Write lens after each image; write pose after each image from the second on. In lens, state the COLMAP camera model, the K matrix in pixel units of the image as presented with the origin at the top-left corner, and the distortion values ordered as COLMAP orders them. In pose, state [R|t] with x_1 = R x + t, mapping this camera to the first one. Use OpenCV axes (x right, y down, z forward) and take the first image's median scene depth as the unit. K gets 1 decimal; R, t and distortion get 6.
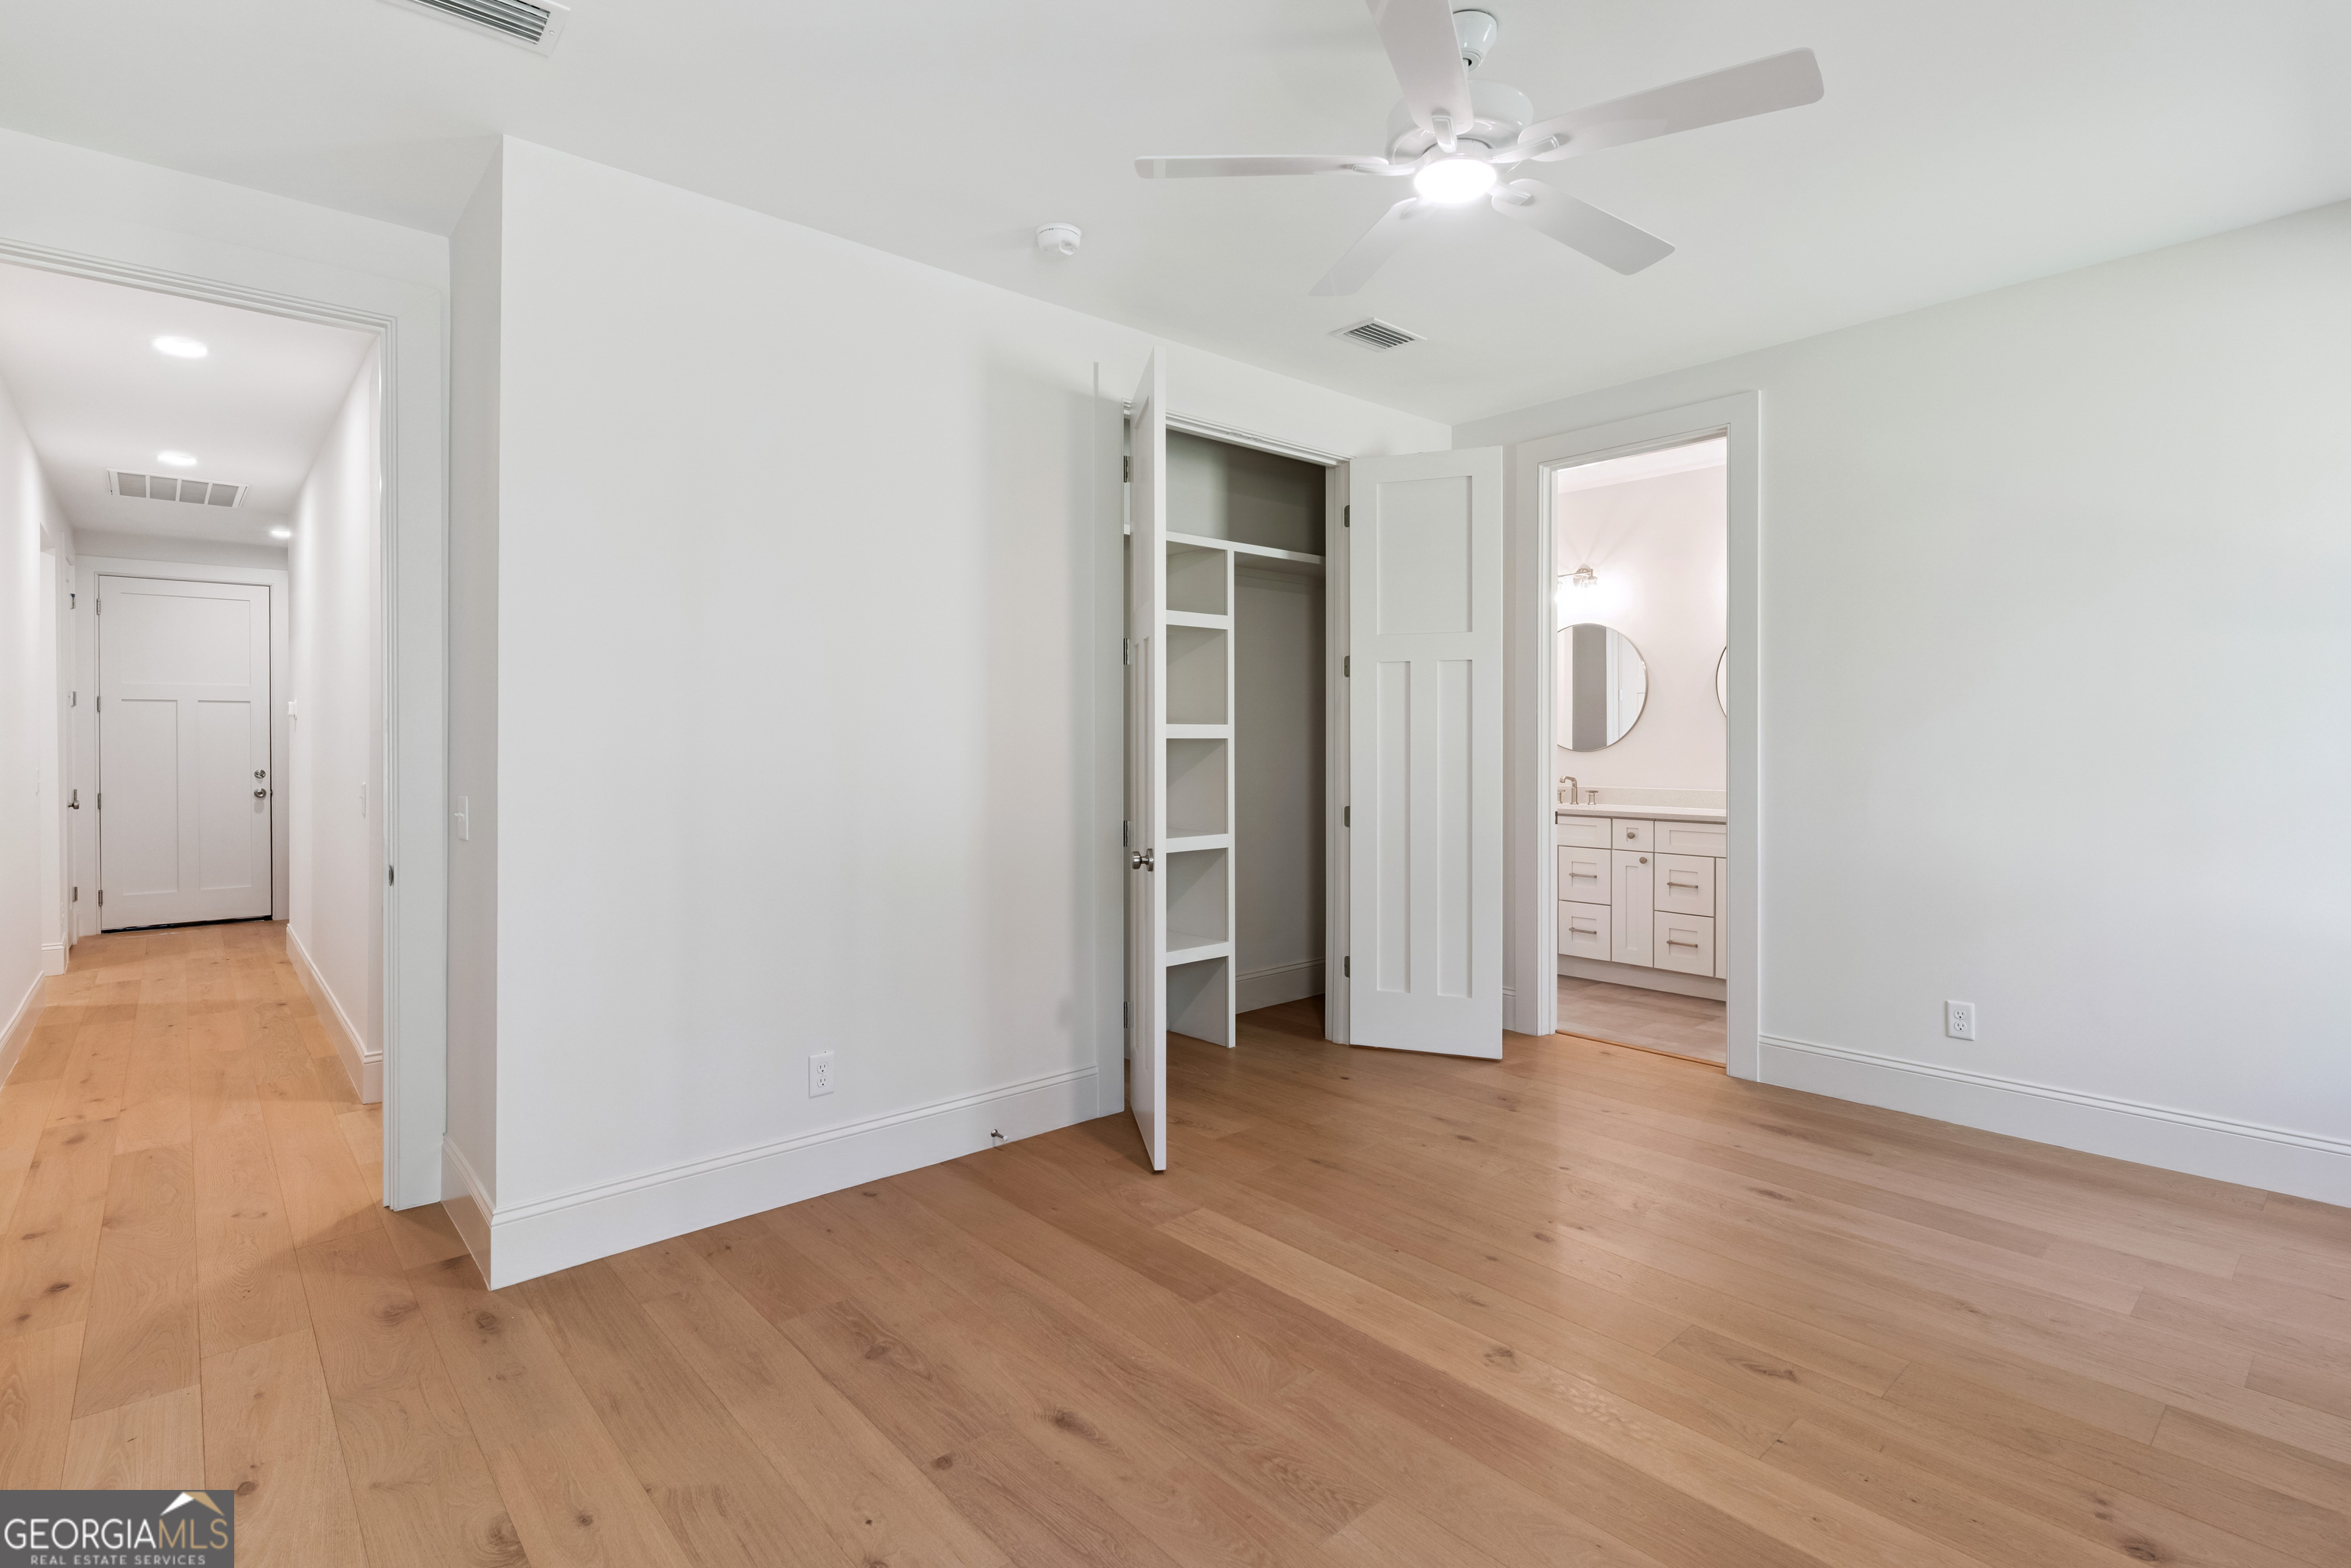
lens RADIAL K [[1130.5, 0, 1175.3], [0, 1130.5, 741.4], [0, 0, 1]] dist [0.000354, 0.000047]
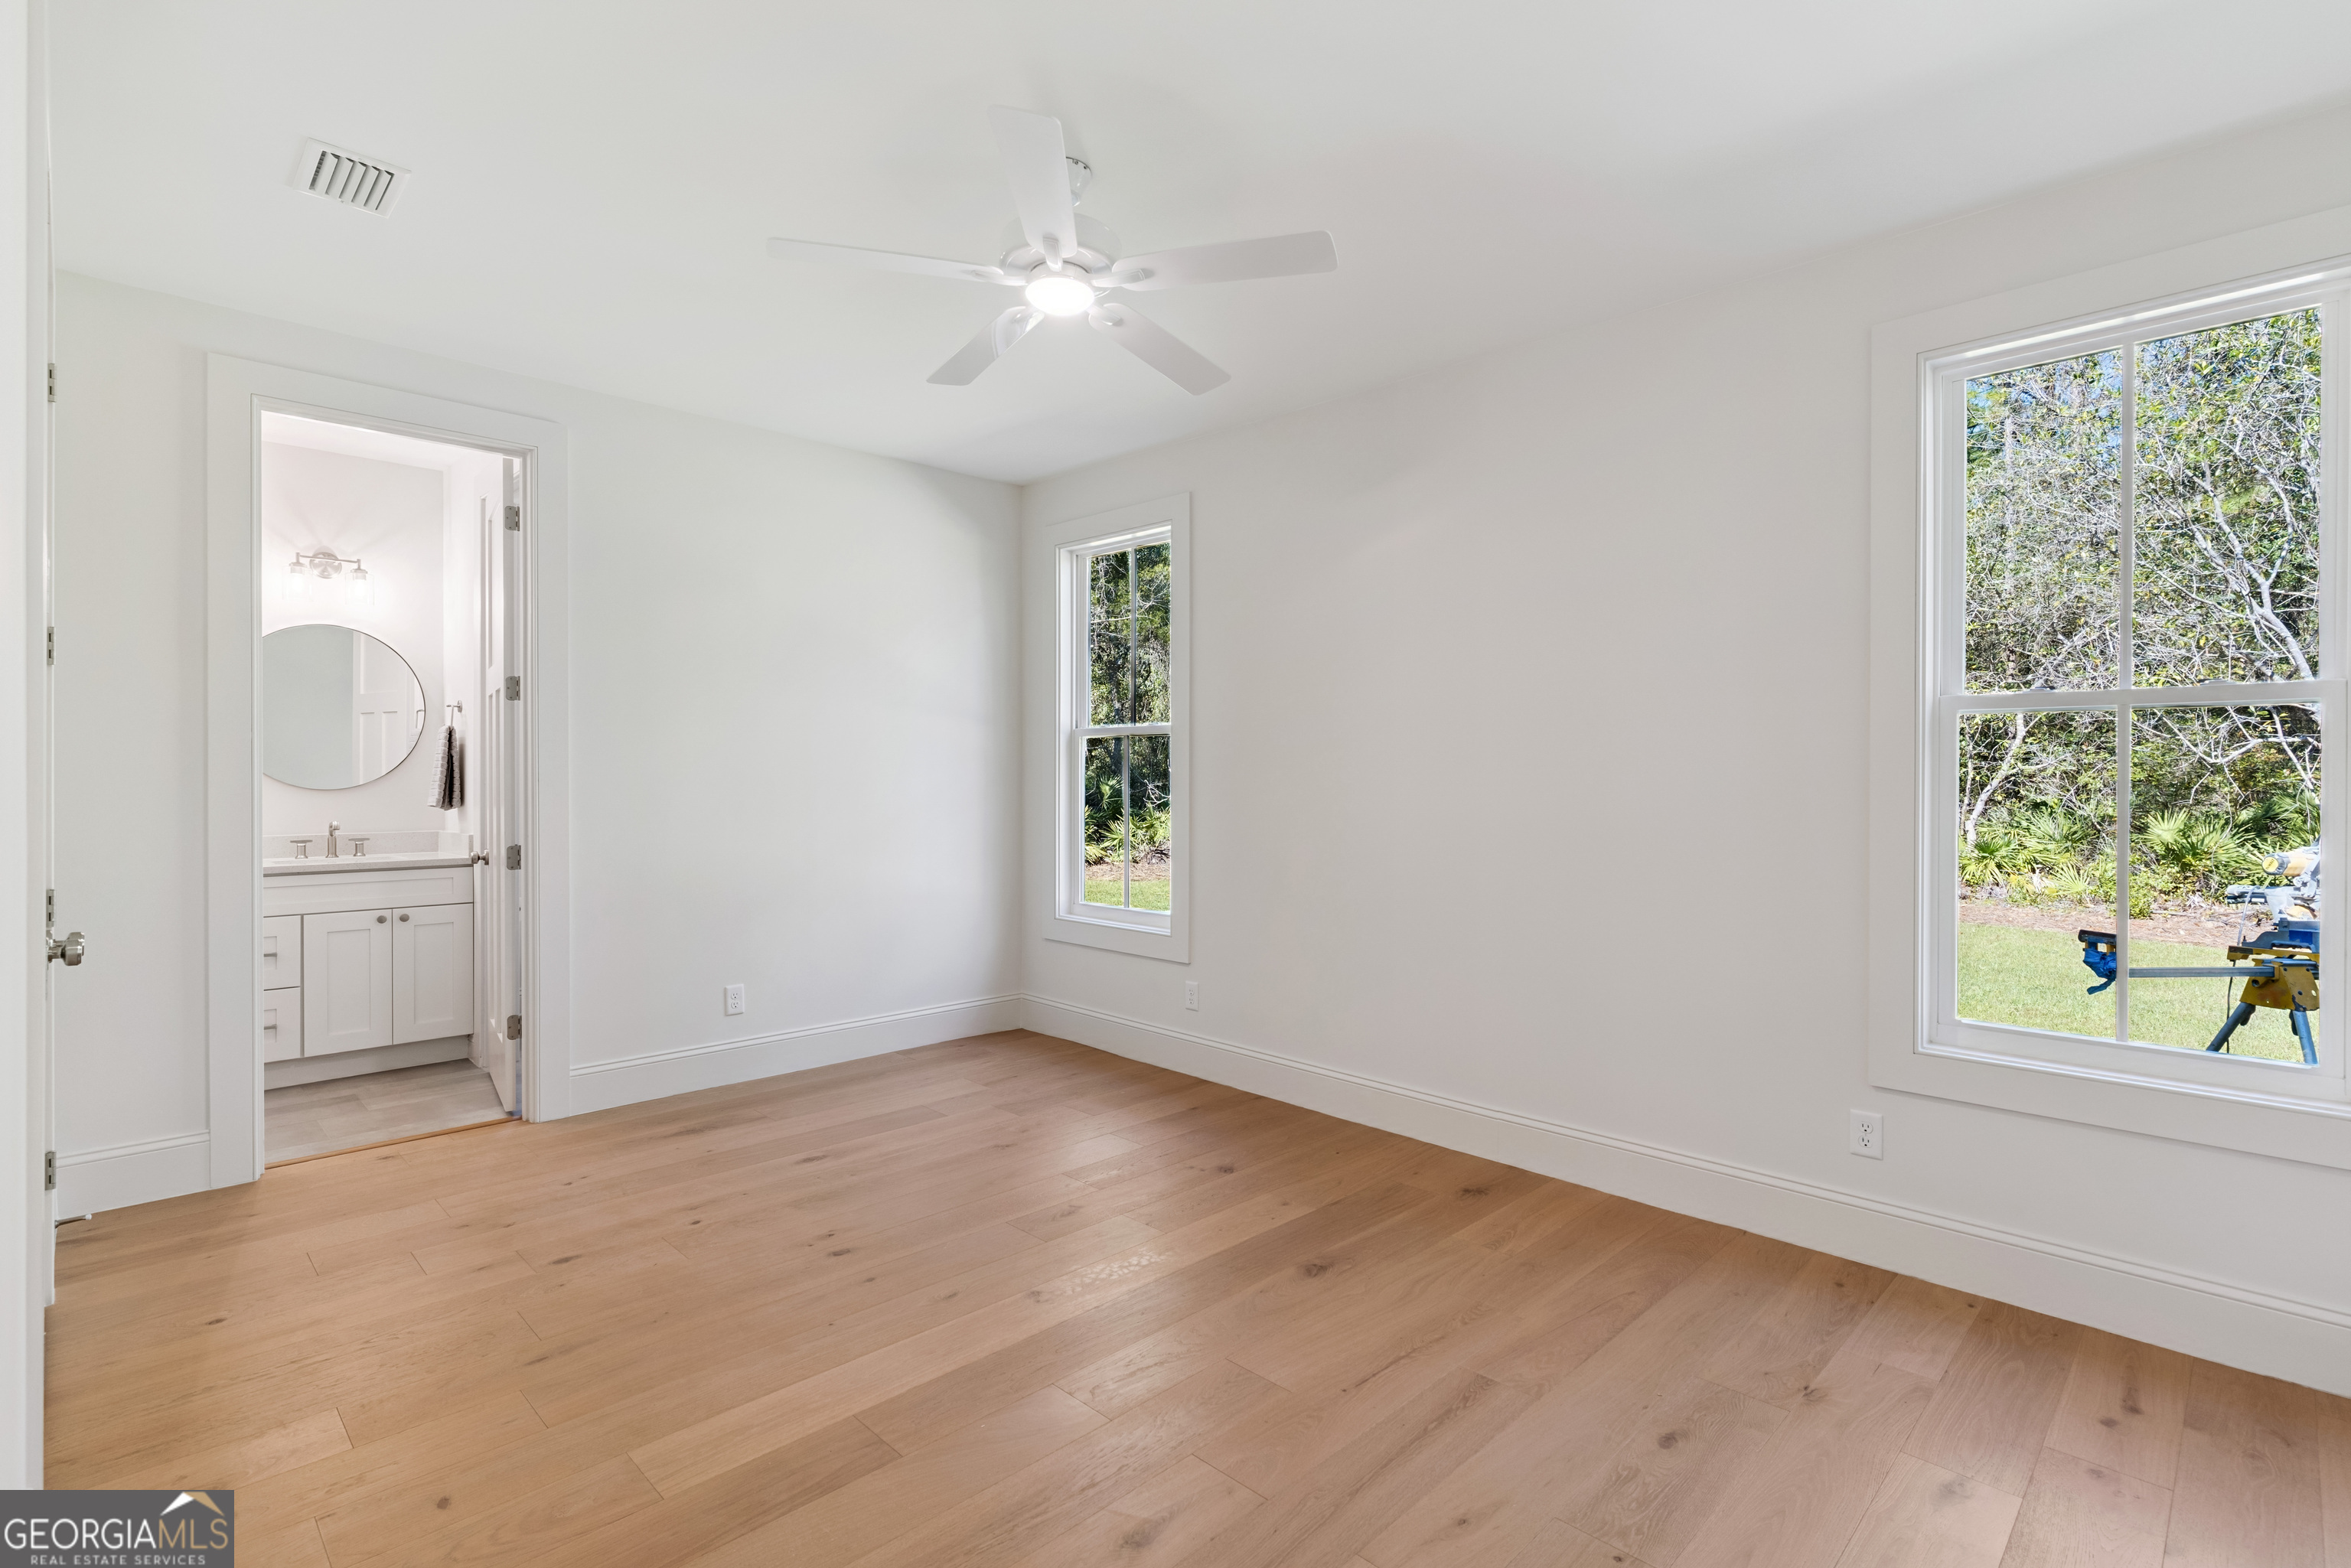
lens RADIAL K [[1102.2, 0, 1175.5], [0, 1102.2, 784.0], [0, 0, 1]] dist [0.000565, 0.000023]
pose [[-0.061223, -0.006237, 0.998105, -0.573872], [-0.000605, 0.999981, 0.006211, -0.000224], [-0.998124, -0.000224, -0.061226, 0.611655]]
